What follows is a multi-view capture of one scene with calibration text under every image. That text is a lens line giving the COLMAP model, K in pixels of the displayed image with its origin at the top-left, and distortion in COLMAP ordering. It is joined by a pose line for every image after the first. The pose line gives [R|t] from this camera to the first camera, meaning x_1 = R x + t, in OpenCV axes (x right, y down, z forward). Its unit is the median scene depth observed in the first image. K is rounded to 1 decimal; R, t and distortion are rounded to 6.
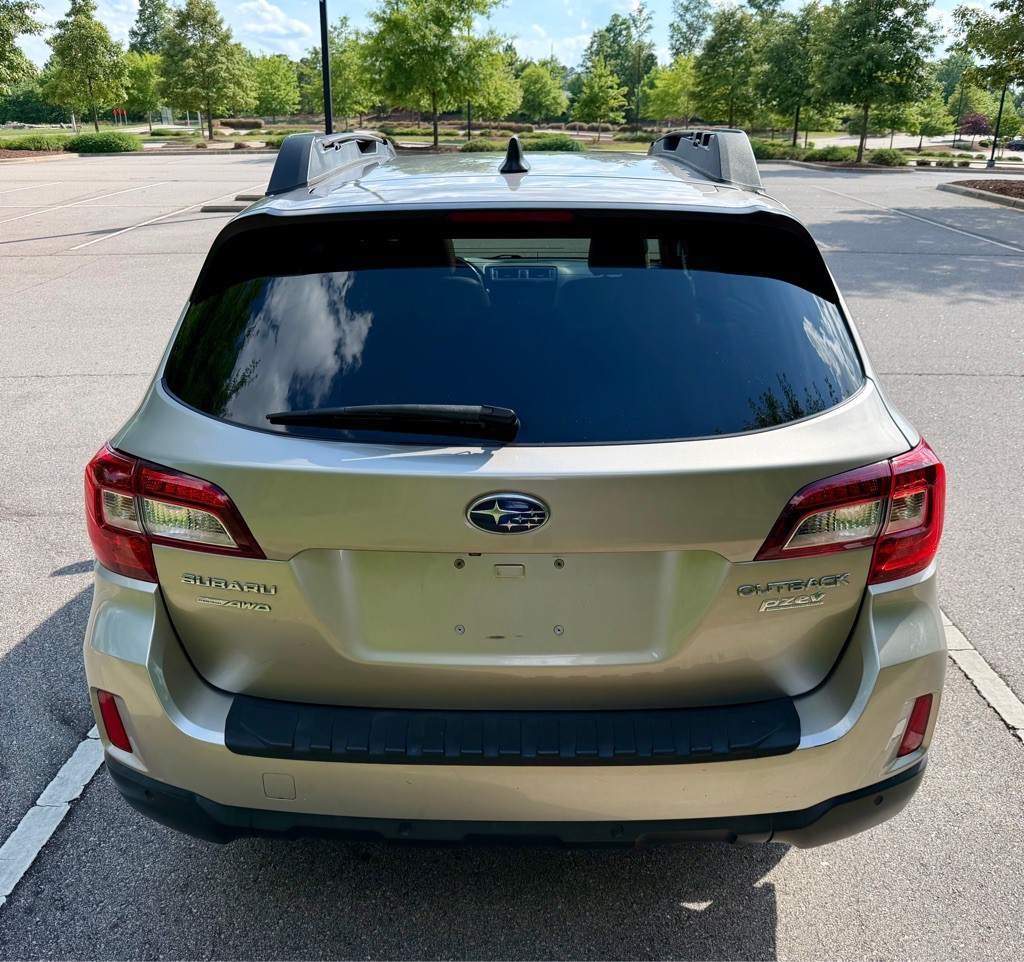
lens RADIAL K [[962.9, 0, 512.1], [0, 962.9, 479.2], [0, 0, 1]] dist [-0.040594, 0.000000]
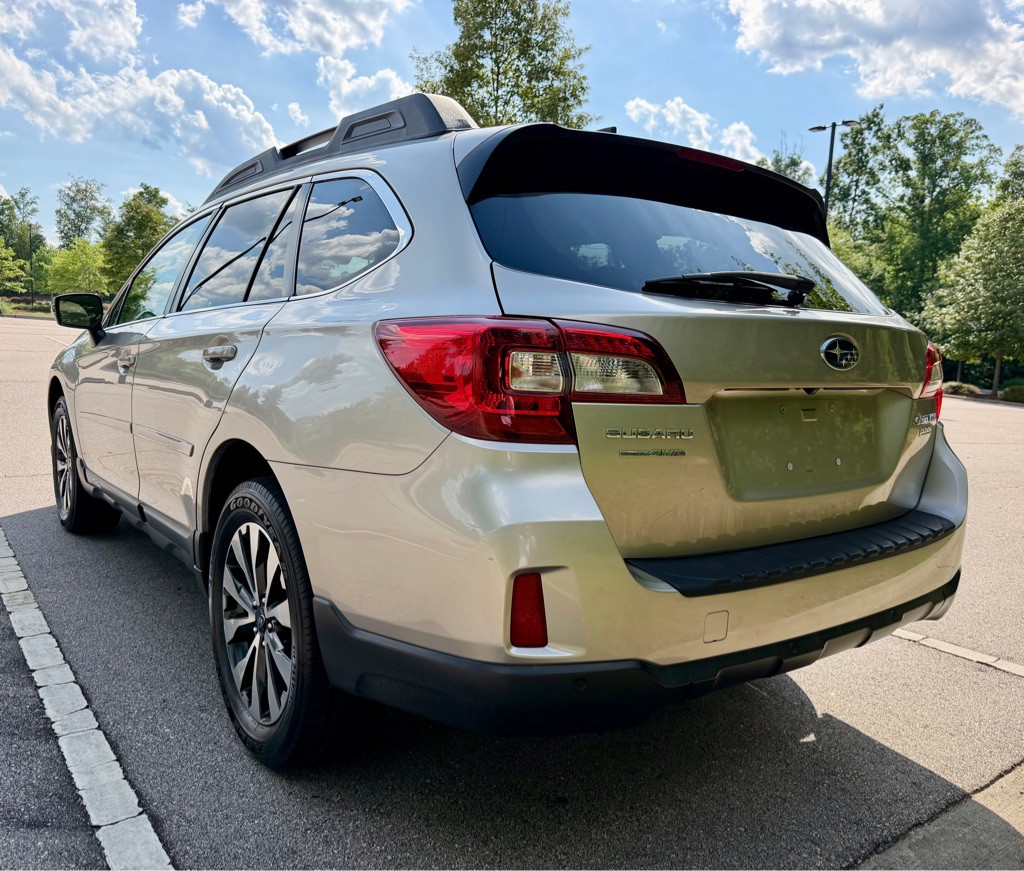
lens RADIAL K [[847.6, 0, 512.7], [0, 847.6, 435.2], [0, 0, 1]] dist [-0.001076, 0.004691]
pose [[0.768015, -0.024928, 0.639946, -1.011691], [0.168755, 0.971805, -0.164671, 0.240228], [-0.617798, 0.234464, 0.750568, 0.396276]]
